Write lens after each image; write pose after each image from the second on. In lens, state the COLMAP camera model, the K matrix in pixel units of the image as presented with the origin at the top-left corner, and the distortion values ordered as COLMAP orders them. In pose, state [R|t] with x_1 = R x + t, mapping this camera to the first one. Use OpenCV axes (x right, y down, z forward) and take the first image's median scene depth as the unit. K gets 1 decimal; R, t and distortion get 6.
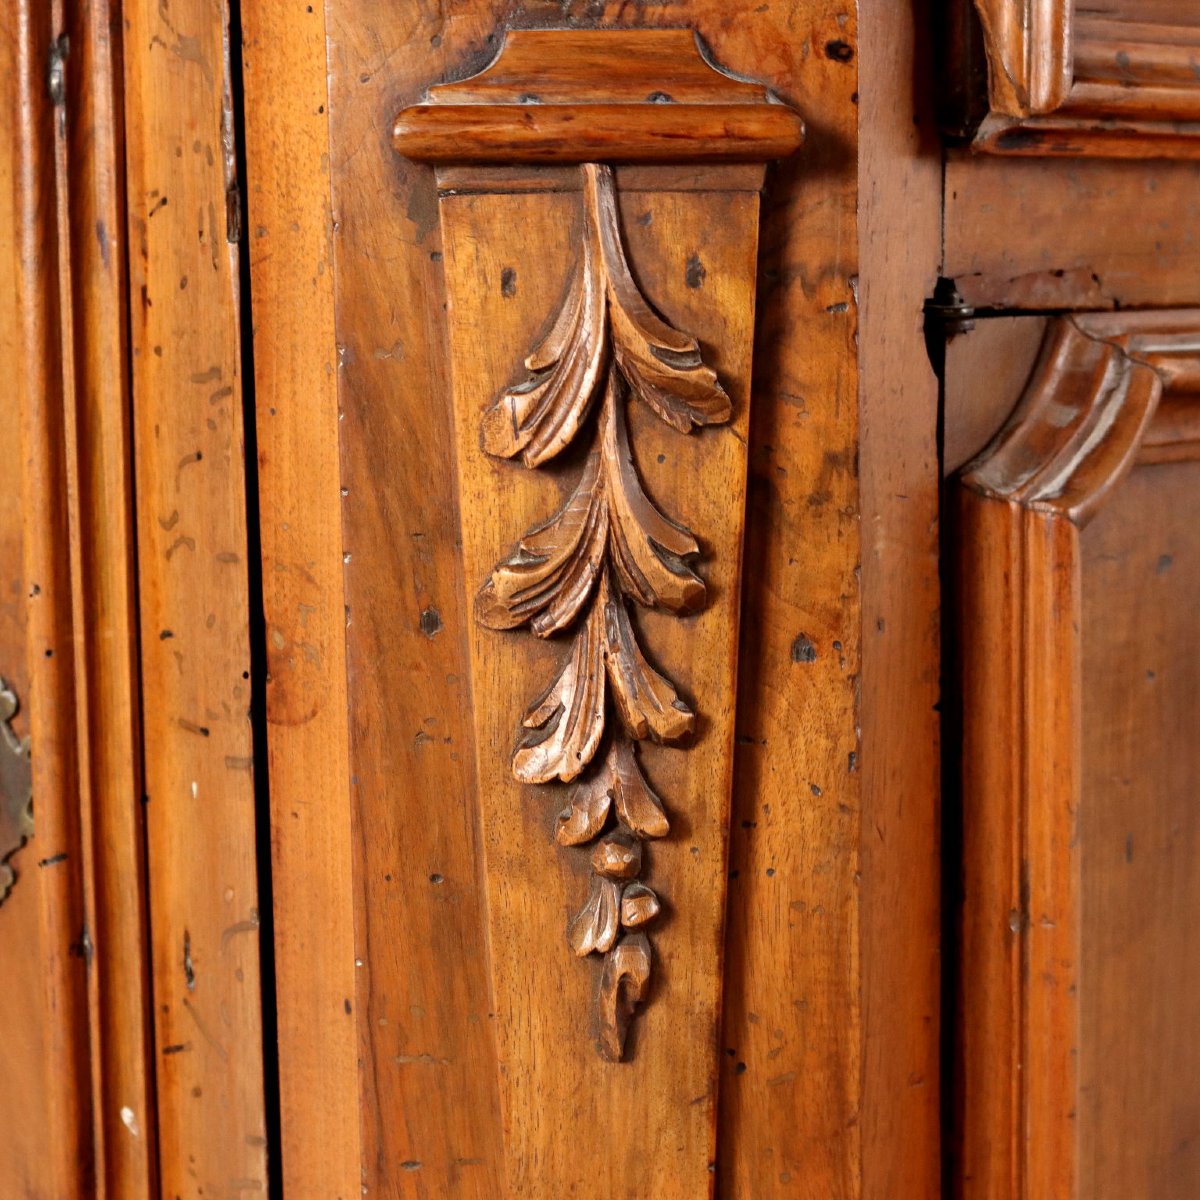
lens RADIAL K [[2863.2, 0, 600.0], [0, 2863.2, 600.0], [0, 0, 1]] dist [-0.020247, 0.156919]
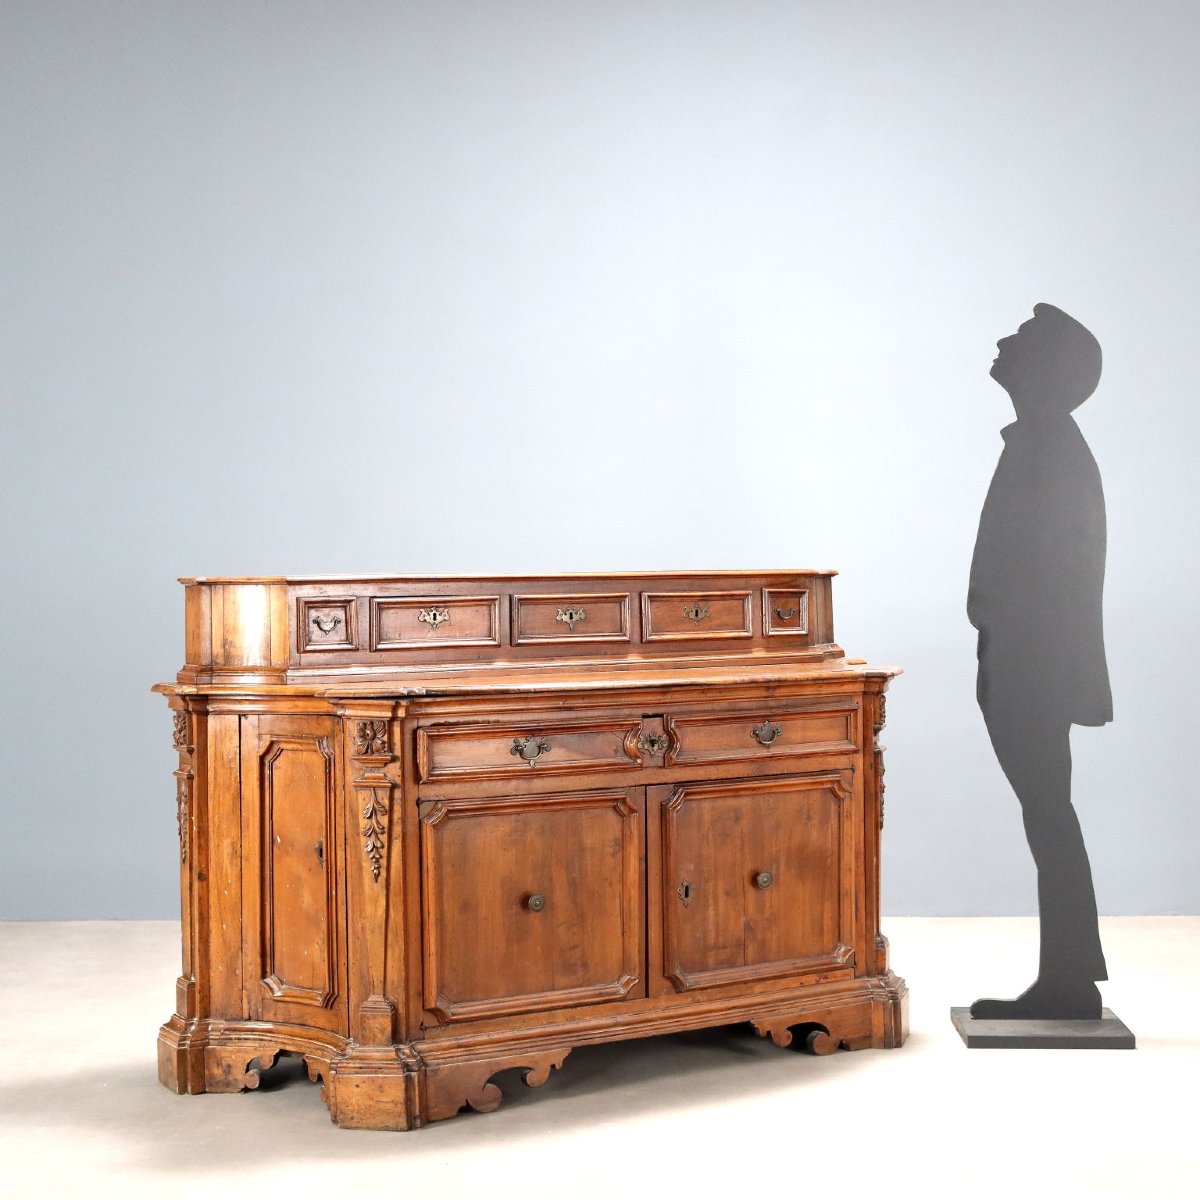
lens RADIAL K [[2056.3, 0, 600.0], [0, 2056.3, 600.0], [0, 0, 1]] dist [0.002017, 0.028363]
pose [[0.974990, 0.008460, -0.222088, 2.237588], [-0.033419, 0.993494, -0.108869, -0.048493], [0.219722, 0.113568, 0.968930, -5.525618]]
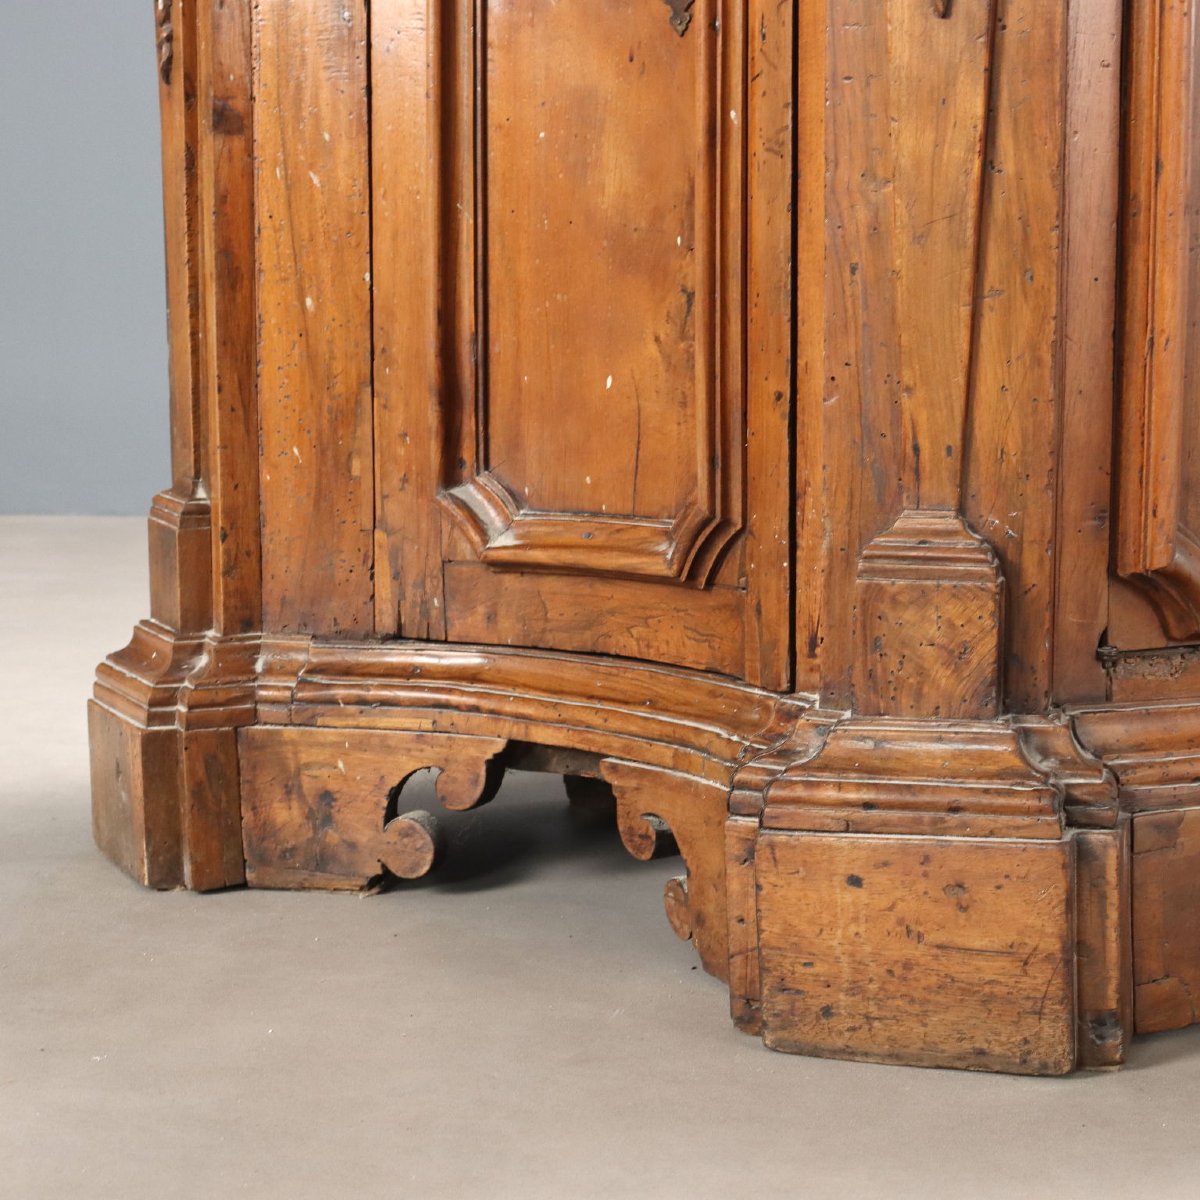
lens RADIAL K [[2426.7, 0, 600.0], [0, 2426.7, 600.0], [0, 0, 1]] dist [-0.022609, 0.158775]
pose [[0.952604, 0.053378, -0.299494, 0.335125], [-0.052809, 0.998555, 0.009999, 0.604083], [0.299594, 0.006291, 0.954046, -0.817875]]
